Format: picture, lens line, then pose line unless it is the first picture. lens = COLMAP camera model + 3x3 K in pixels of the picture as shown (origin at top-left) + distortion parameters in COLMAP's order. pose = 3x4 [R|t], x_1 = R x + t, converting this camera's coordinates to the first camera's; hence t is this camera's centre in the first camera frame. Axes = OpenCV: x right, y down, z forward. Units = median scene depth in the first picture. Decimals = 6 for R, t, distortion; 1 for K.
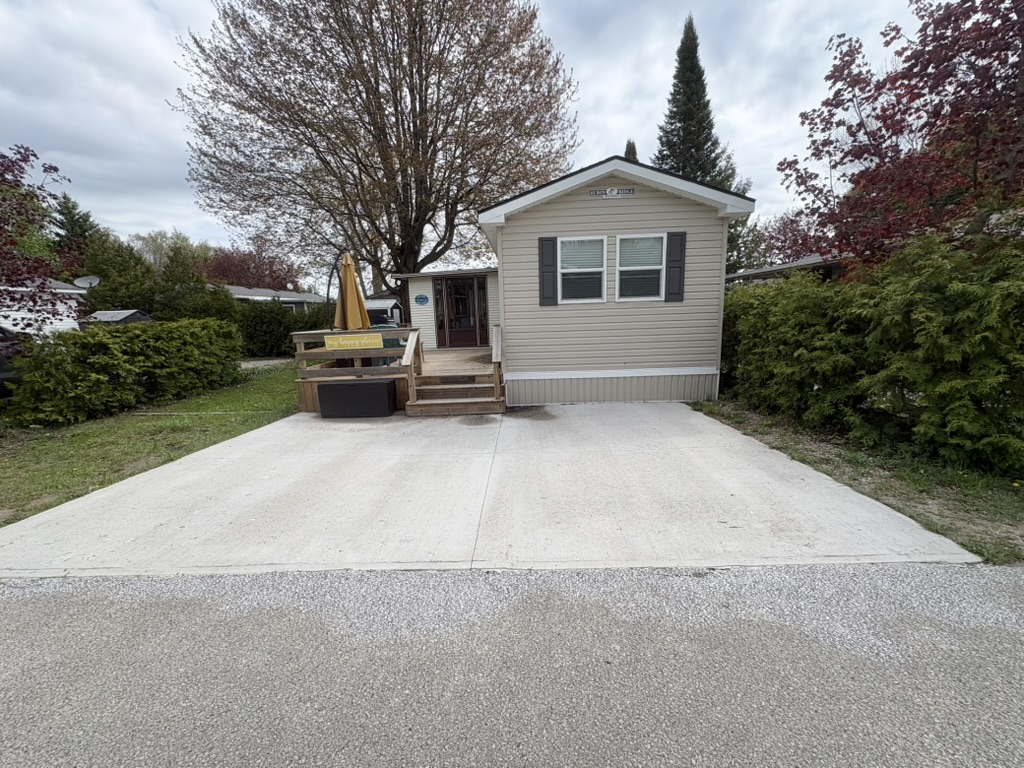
lens RADIAL K [[405.4, 0, 512.0], [0, 405.4, 384.0], [0, 0, 1]] dist [0.000772, 0.000284]
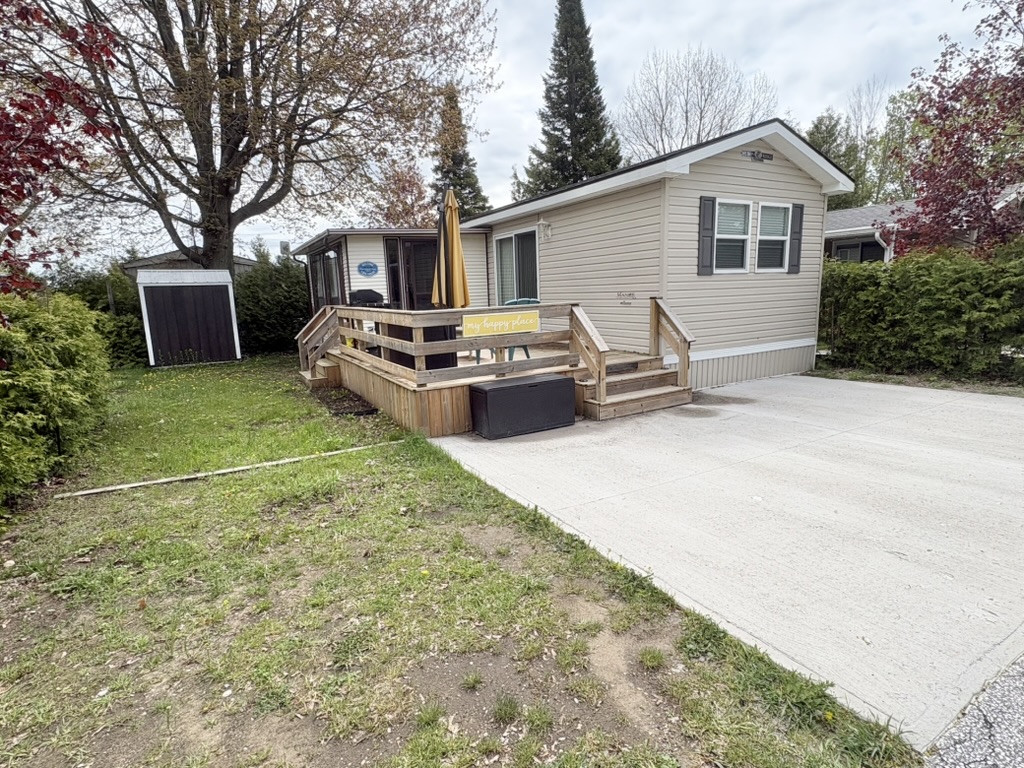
lens RADIAL K [[525.8, 0, 512.0], [0, 525.8, 384.0], [0, 0, 1]] dist [0.000563, 0.000290]
pose [[0.856611, -0.085618, 0.508809, -0.861242], [0.092754, 0.995624, 0.011379, -0.012332], [-0.507557, 0.037446, 0.860804, 0.248450]]
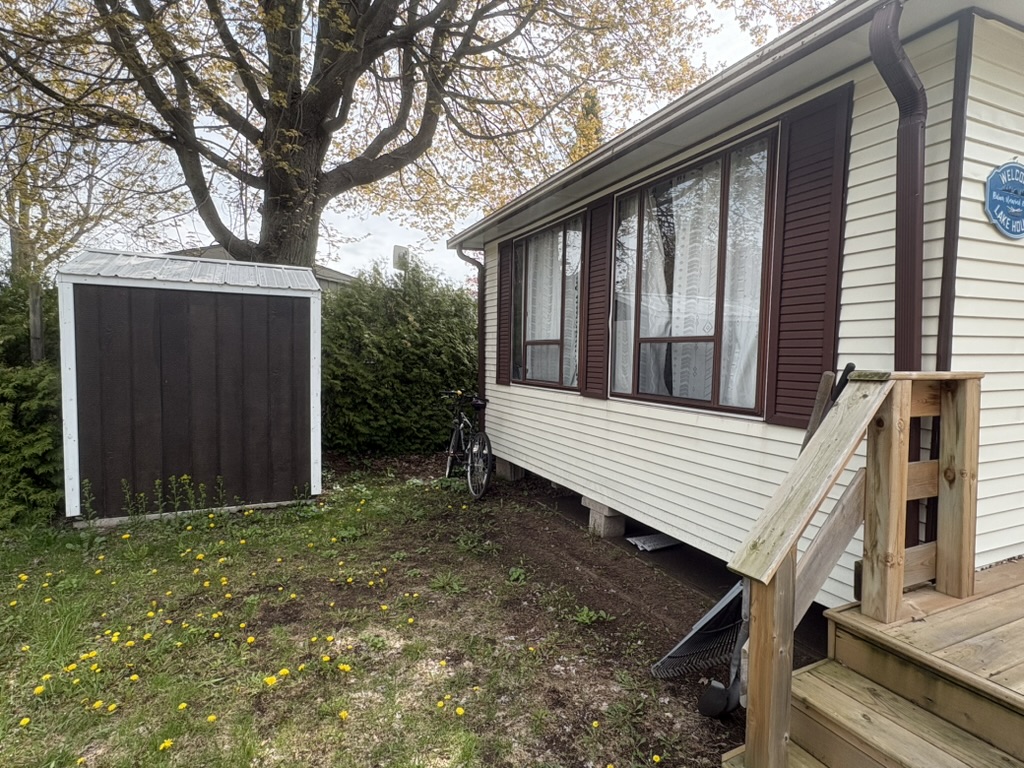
lens RADIAL K [[548.2, 0, 512.0], [0, 548.2, 384.0], [0, 0, 1]] dist [0.001639, 0.000238]
pose [[0.898488, 0.022425, 0.438426, -0.819530], [0.031540, 0.992816, -0.115419, -0.237435], [-0.437864, 0.117530, 0.891326, 1.652796]]
